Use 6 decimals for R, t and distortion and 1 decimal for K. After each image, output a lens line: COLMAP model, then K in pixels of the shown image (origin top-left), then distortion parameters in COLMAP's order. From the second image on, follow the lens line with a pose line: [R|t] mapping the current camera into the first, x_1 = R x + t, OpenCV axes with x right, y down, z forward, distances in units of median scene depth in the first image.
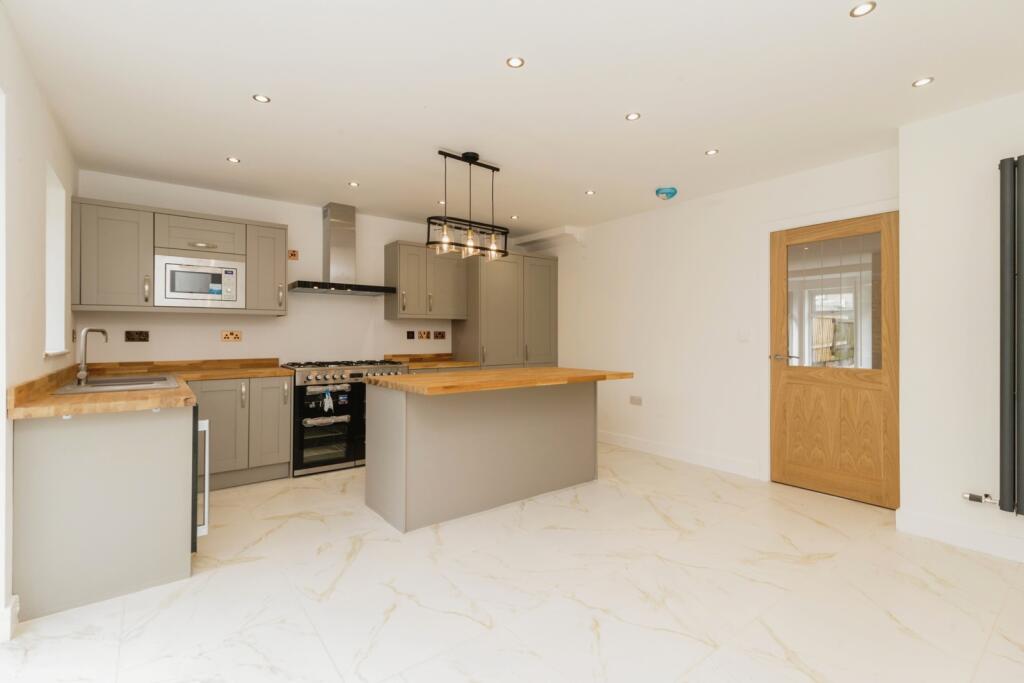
lens RADIAL K [[464.2, 0, 514.1], [0, 464.2, 334.1], [0, 0, 1]] dist [0.005755, 0.000720]
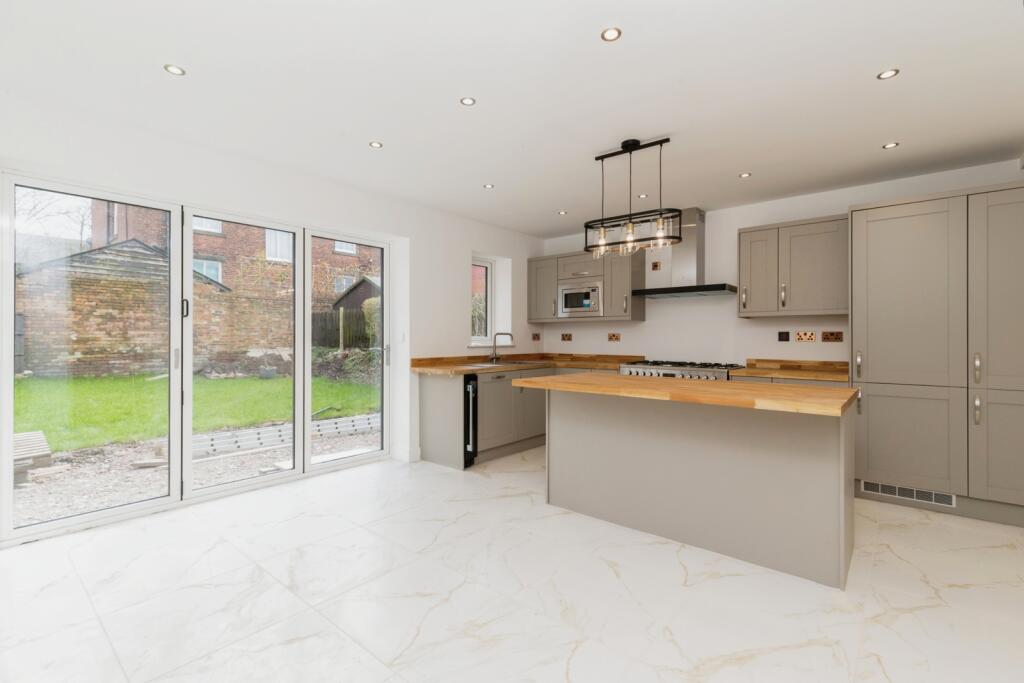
lens RADIAL K [[464.2, 0, 513.7], [0, 464.2, 340.9], [0, 0, 1]] dist [0.005755, 0.000720]
pose [[0.208473, 0.009585, -0.977981, 0.689376], [0.002013, 0.999946, 0.010229, 0.000612], [0.978026, -0.004101, 0.208443, 0.515593]]
